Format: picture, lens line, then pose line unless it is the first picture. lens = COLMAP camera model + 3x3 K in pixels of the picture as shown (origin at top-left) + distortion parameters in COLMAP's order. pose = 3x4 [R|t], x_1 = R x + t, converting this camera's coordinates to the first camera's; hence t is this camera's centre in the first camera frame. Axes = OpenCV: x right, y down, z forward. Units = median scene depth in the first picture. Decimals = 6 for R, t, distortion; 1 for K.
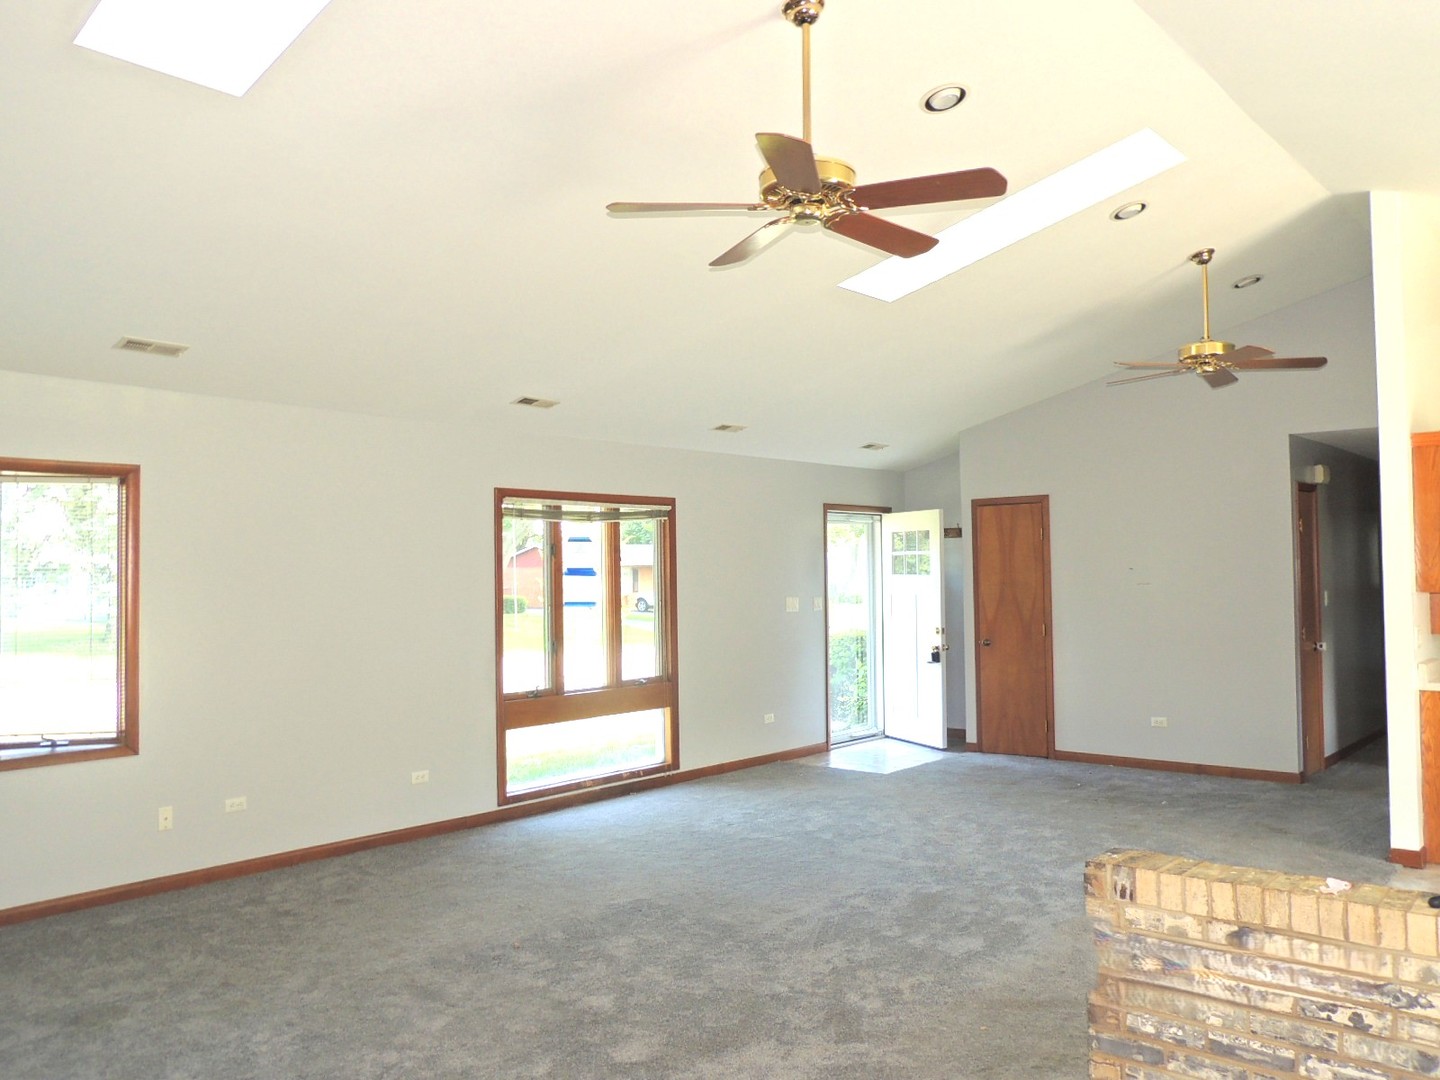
lens RADIAL K [[1143.6, 0, 722.7], [0, 1143.6, 542.8], [0, 0, 1]] dist [-0.027398, 0.018025]
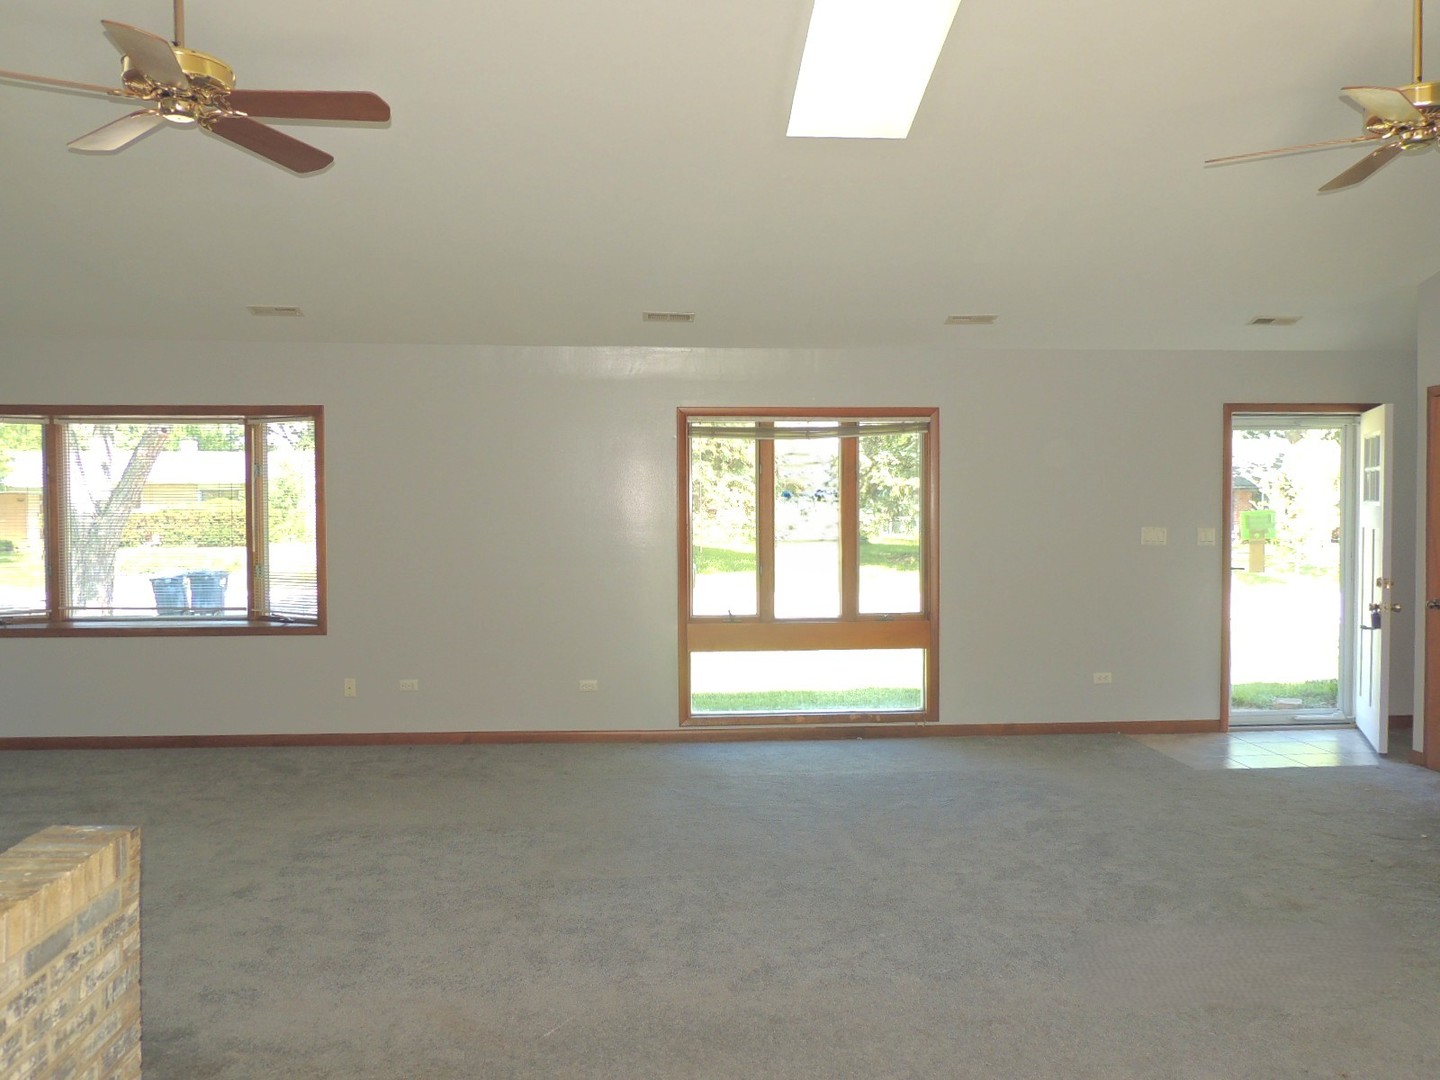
lens RADIAL K [[1143.6, 0, 719.0], [0, 1143.6, 533.2], [0, 0, 1]] dist [-0.027398, 0.018025]
pose [[0.700755, 0.024664, -0.712976, 0.478393], [0.012532, 0.998822, 0.046870, 0.013575], [0.713292, -0.041779, 0.699620, 0.293300]]
